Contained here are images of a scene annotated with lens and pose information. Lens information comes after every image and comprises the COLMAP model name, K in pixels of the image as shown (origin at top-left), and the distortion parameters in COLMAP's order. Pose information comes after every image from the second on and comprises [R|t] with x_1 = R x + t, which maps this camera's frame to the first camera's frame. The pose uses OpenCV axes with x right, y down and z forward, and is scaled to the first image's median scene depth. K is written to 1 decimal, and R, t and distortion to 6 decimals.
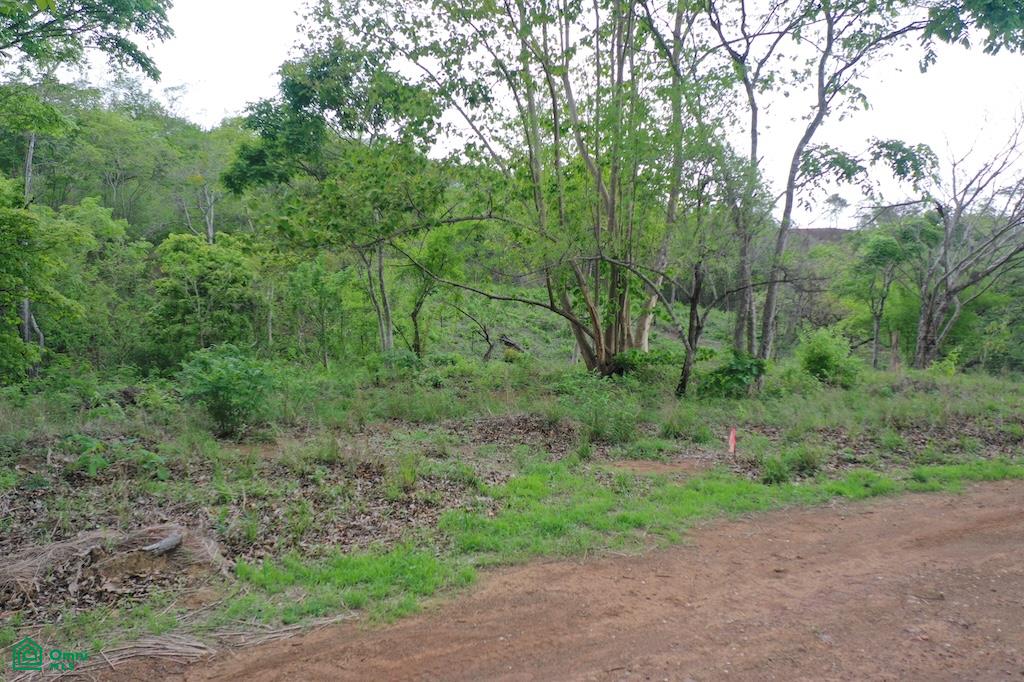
lens RADIAL K [[818.1, 0, 512.0], [0, 818.1, 341.0], [0, 0, 1]] dist [0.003166, 0.002217]
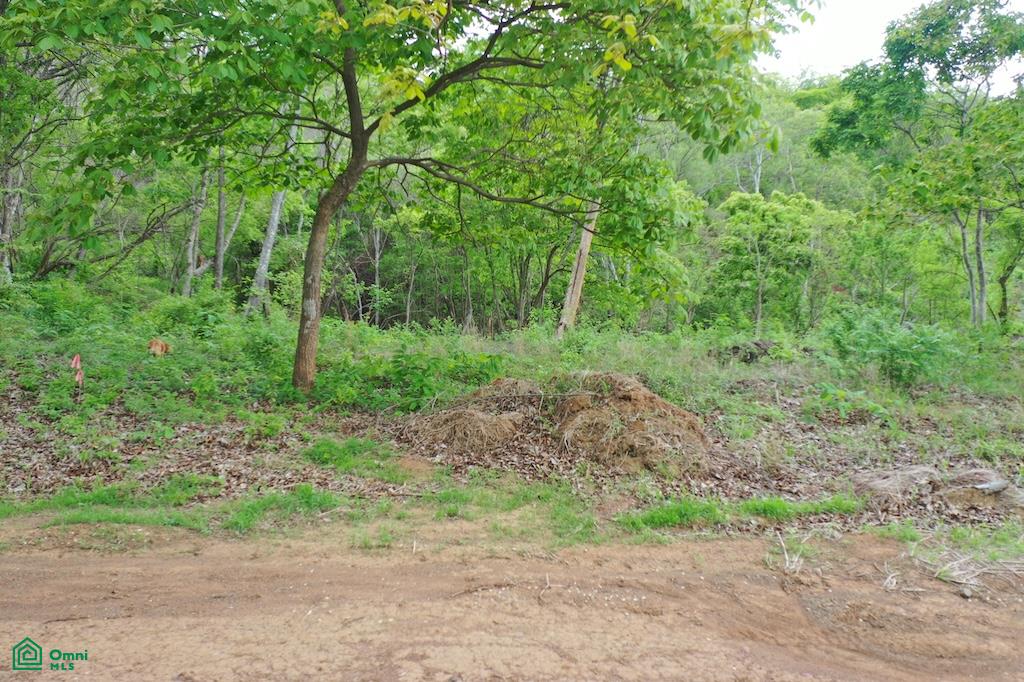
lens RADIAL K [[818.1, 0, 512.0], [0, 818.1, 341.0], [0, 0, 1]] dist [0.003166, 0.002217]
pose [[0.830394, 0.077714, -0.551731, -0.115504], [-0.046131, 0.996415, 0.070919, -0.006080], [0.555264, -0.033439, 0.831001, -0.125831]]
